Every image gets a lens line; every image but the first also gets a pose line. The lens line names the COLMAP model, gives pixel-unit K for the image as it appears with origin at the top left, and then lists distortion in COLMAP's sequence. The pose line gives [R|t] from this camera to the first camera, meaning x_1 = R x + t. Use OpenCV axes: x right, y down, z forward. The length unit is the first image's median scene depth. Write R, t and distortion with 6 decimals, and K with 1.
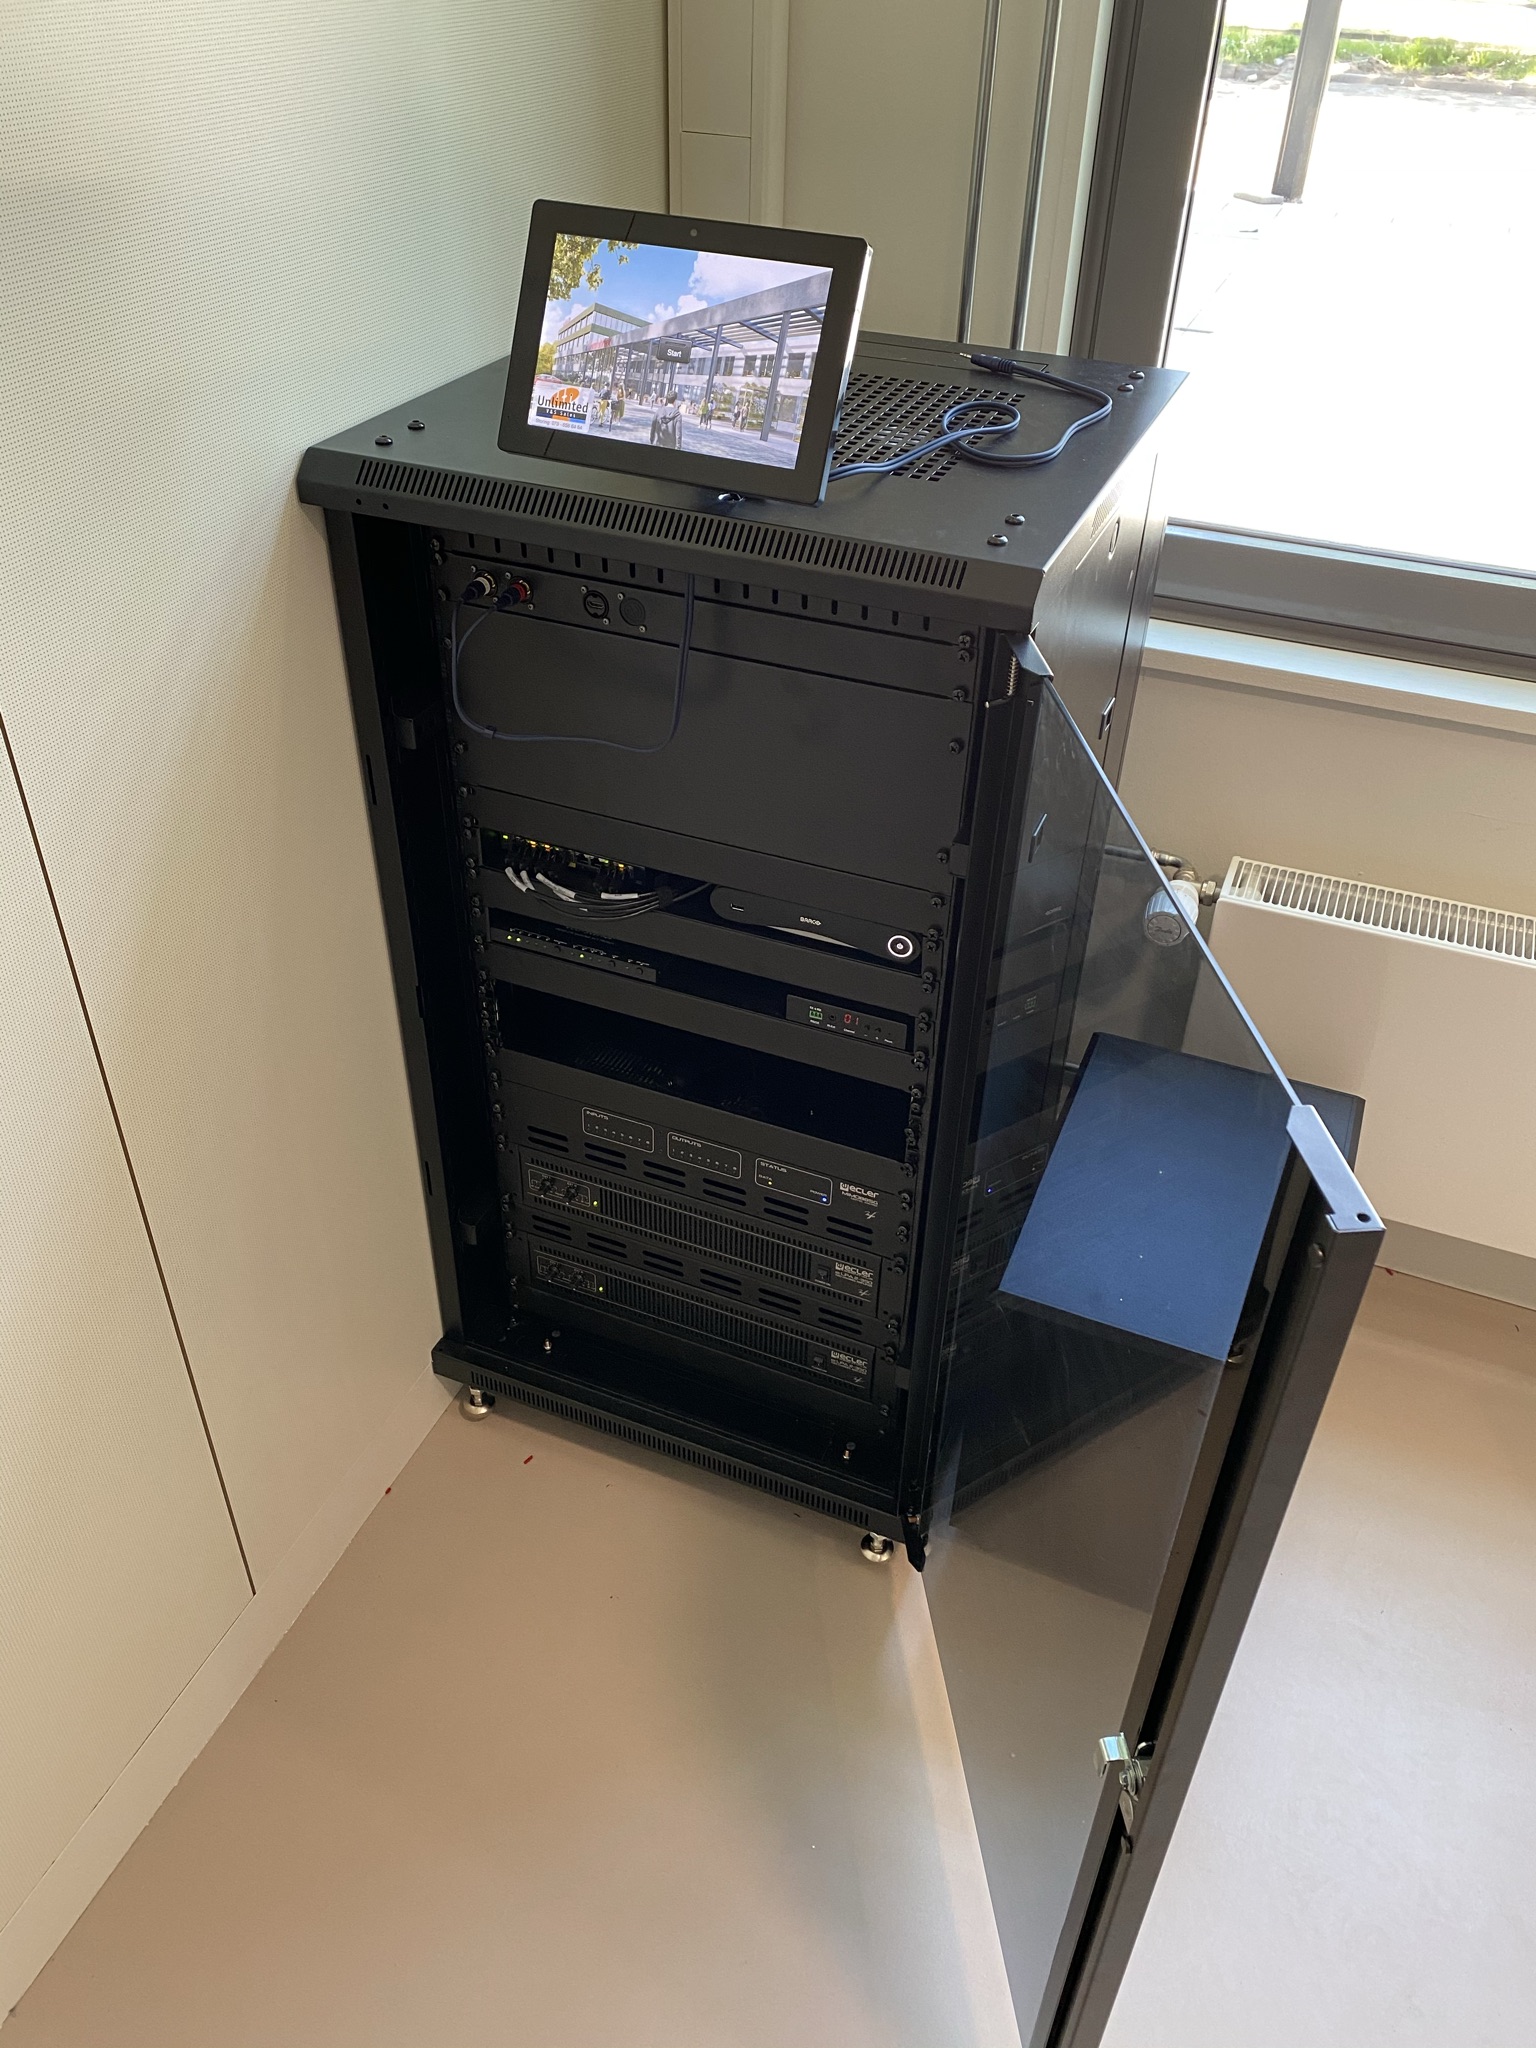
lens RADIAL K [[1581.1, 0, 768.0], [0, 1581.1, 1024.0], [0, 0, 1]] dist [-0.004727, -0.001454]
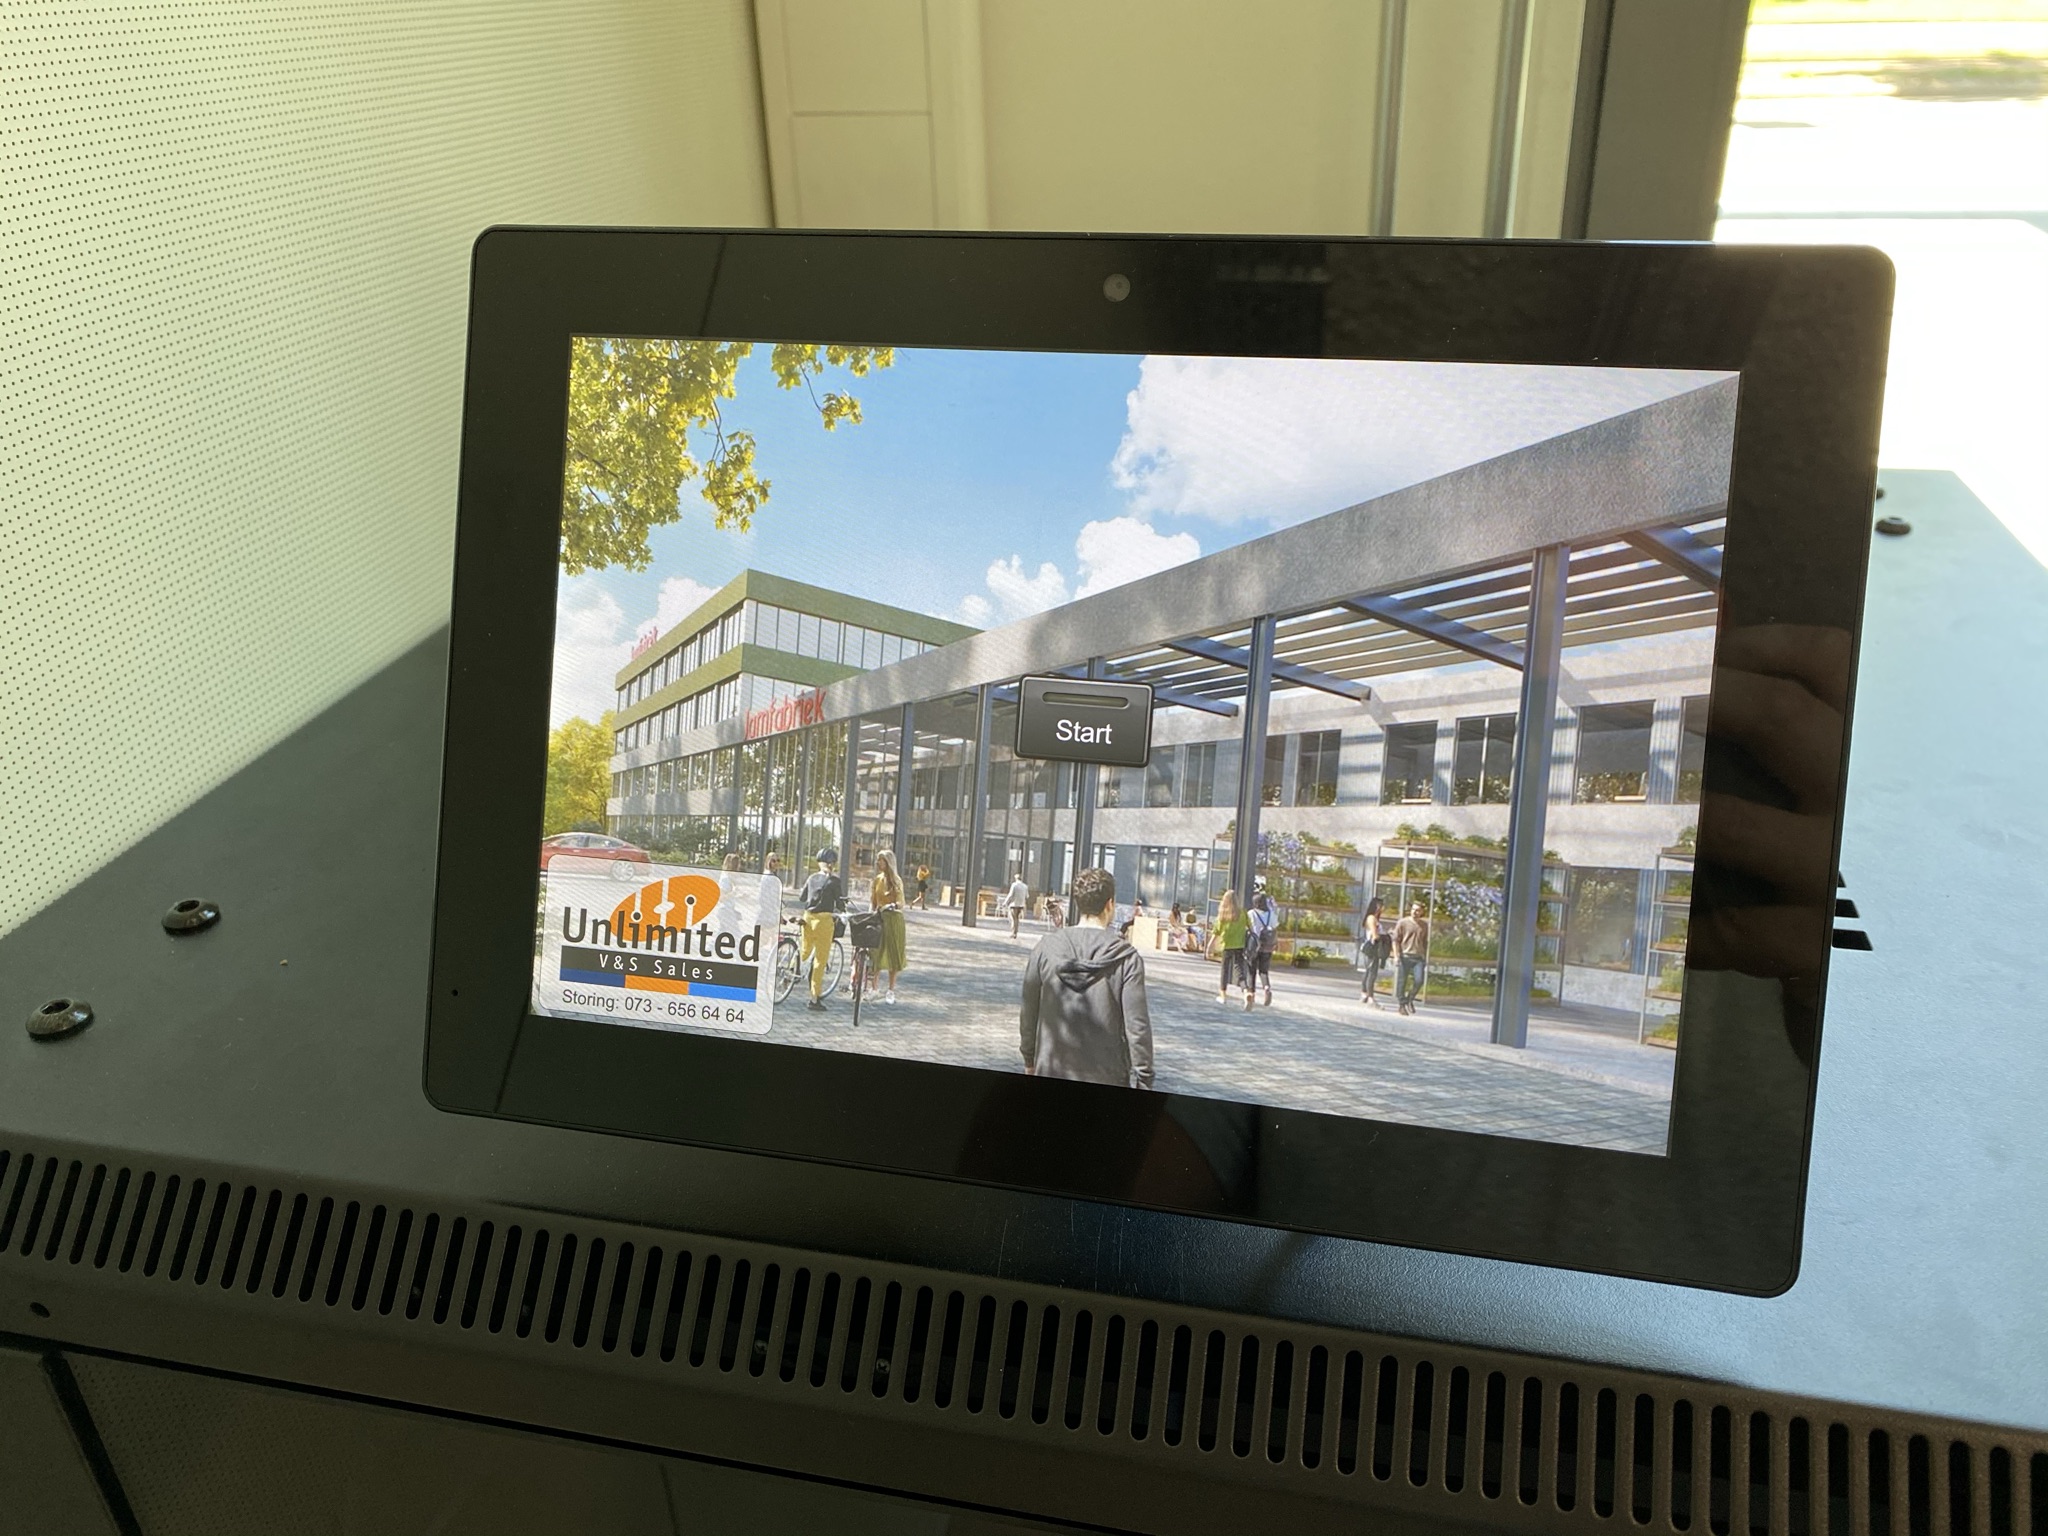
lens RADIAL K [[1519.7, 0, 1024.0], [0, 1519.7, 768.0], [0, 0, 1]] dist [0.080914, -0.000950]
pose [[0.983987, -0.124947, 0.127110, -0.101300], [0.144944, 0.975976, -0.162671, -0.378206], [-0.103731, 0.178490, 0.978459, 0.754424]]
